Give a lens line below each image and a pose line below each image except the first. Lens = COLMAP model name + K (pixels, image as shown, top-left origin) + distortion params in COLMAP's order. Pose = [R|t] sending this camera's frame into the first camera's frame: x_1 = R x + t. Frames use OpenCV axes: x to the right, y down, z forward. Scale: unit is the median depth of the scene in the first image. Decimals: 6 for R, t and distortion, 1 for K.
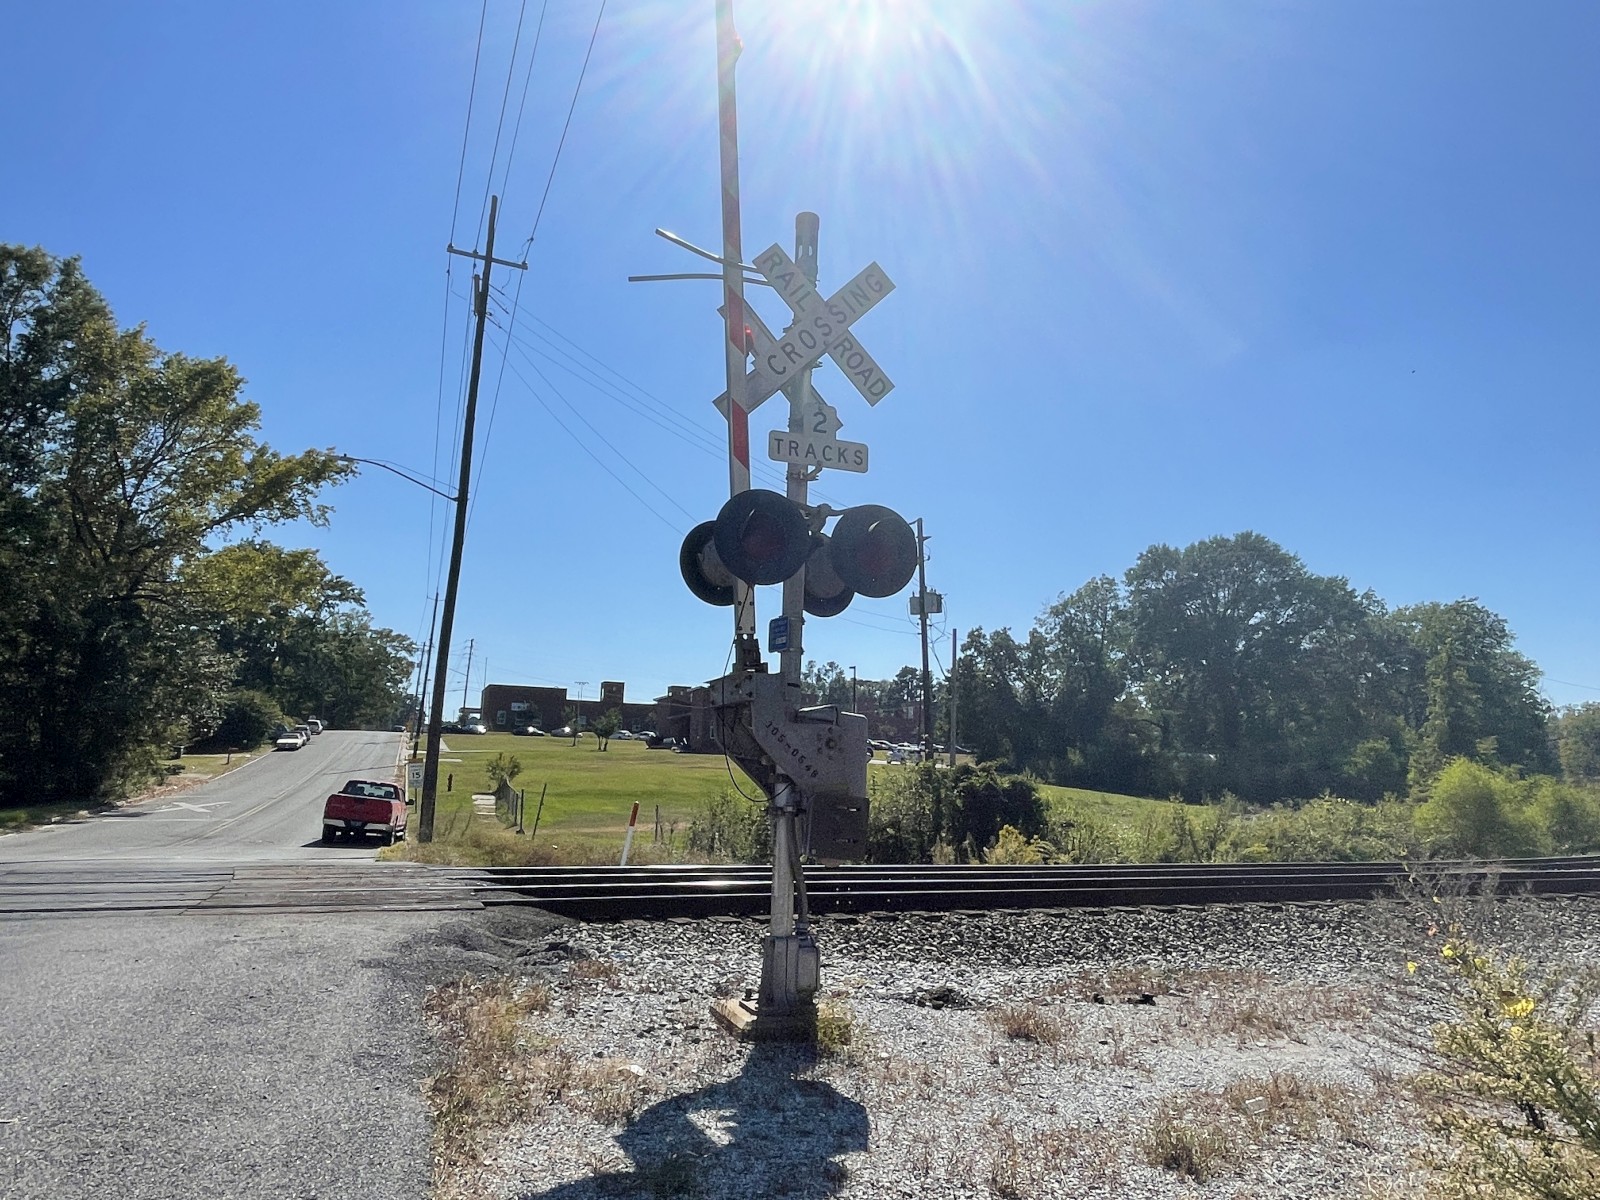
lens RADIAL K [[1022.2, 0, 808.3], [0, 1022.2, 600.5], [0, 0, 1]] dist [-0.010829, -0.003160]
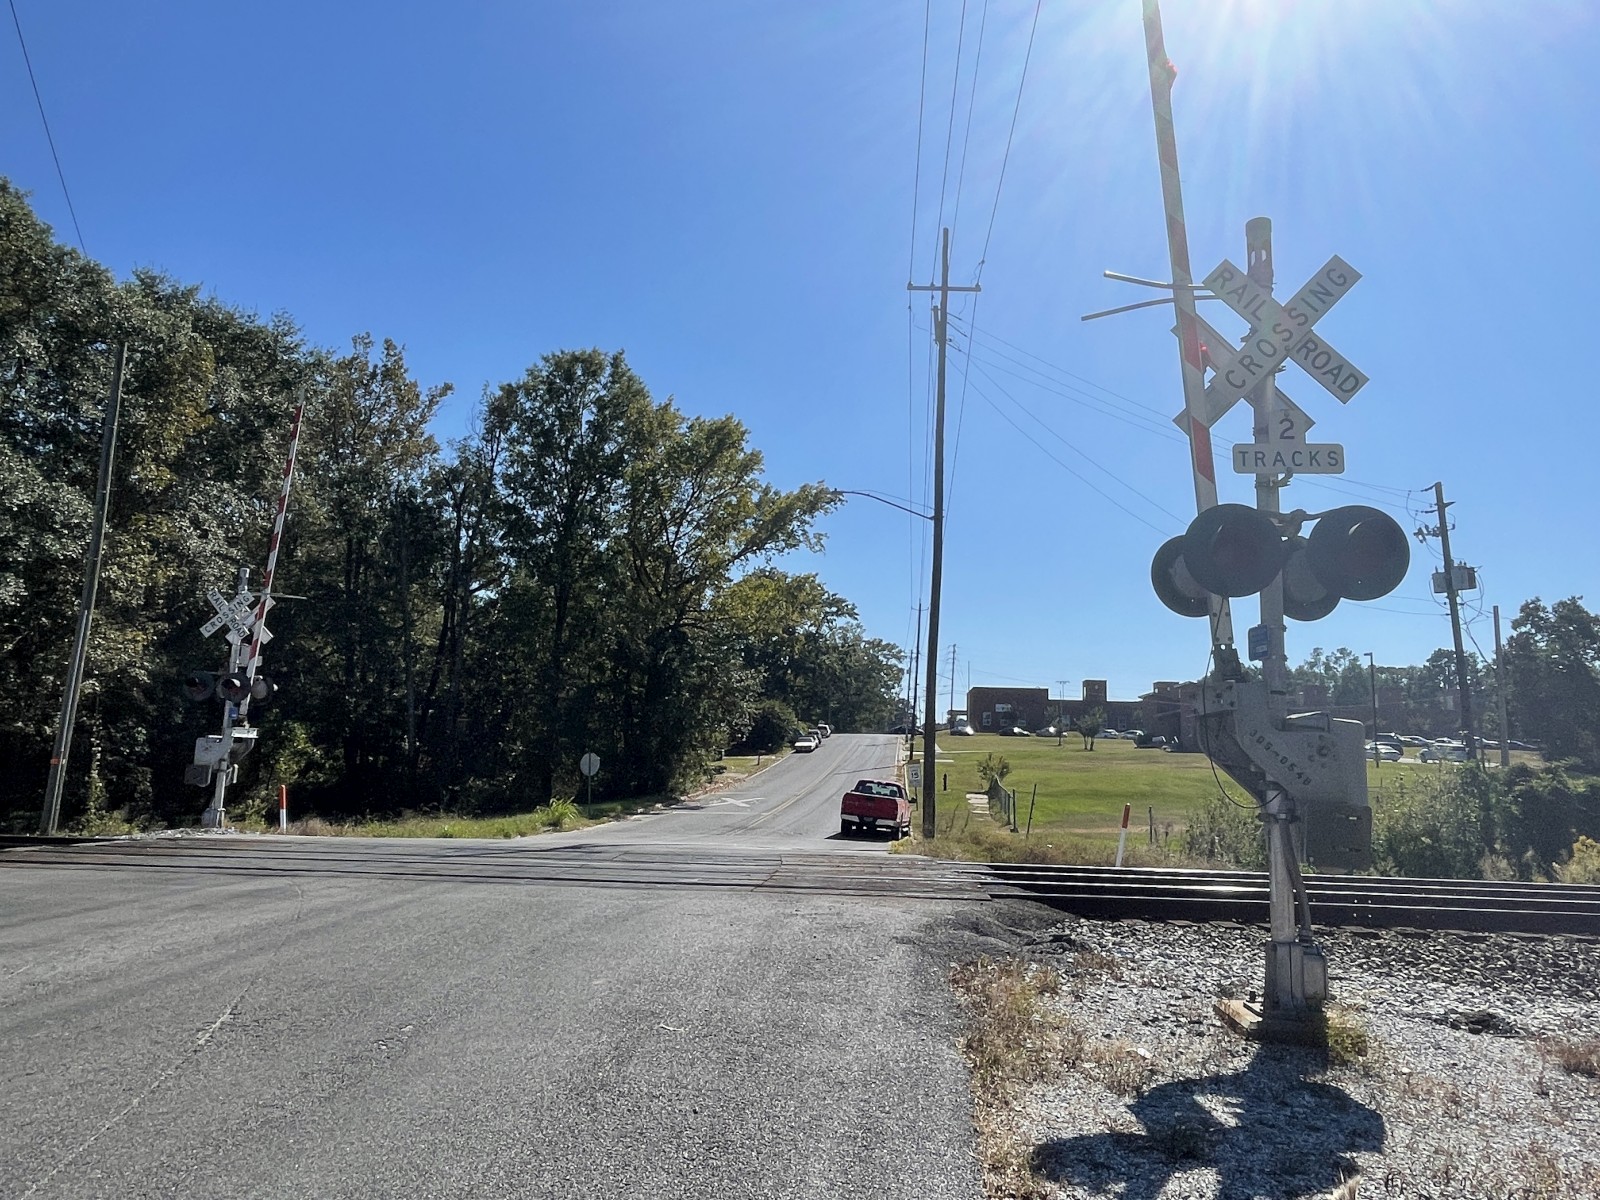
lens RADIAL K [[1022.2, 0, 808.3], [0, 1022.2, 600.5], [0, 0, 1]] dist [-0.010829, -0.003160]
pose [[0.895012, -0.070825, -0.440384, 0.010391], [0.071061, 0.997344, -0.015976, -0.012858], [0.440346, -0.016995, 0.897667, -0.053763]]
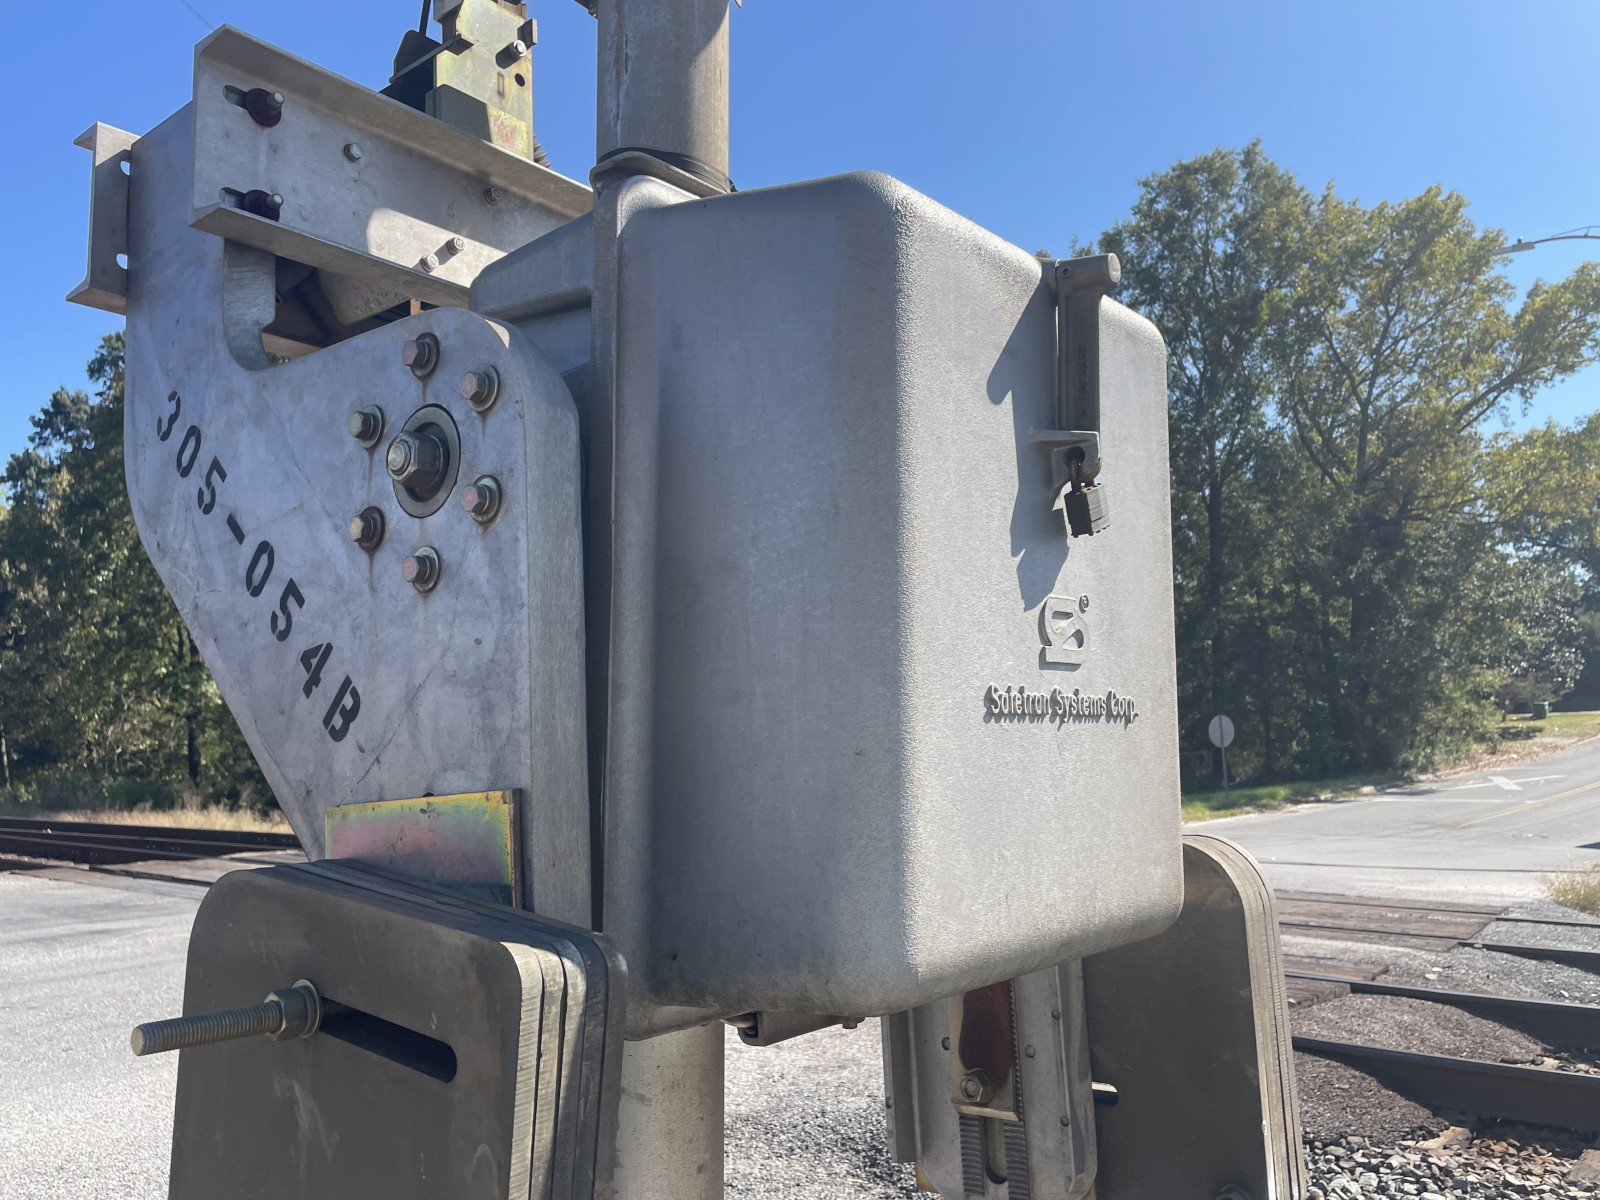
lens RADIAL K [[1289.6, 0, 800.1], [0, 1289.6, 575.6], [0, 0, 1]] dist [0.012824, -0.002125]
pose [[0.447803, -0.133273, -0.884144, 0.087299], [0.172895, 0.983073, -0.060618, 0.085130], [0.877257, -0.125720, 0.463265, 0.481863]]
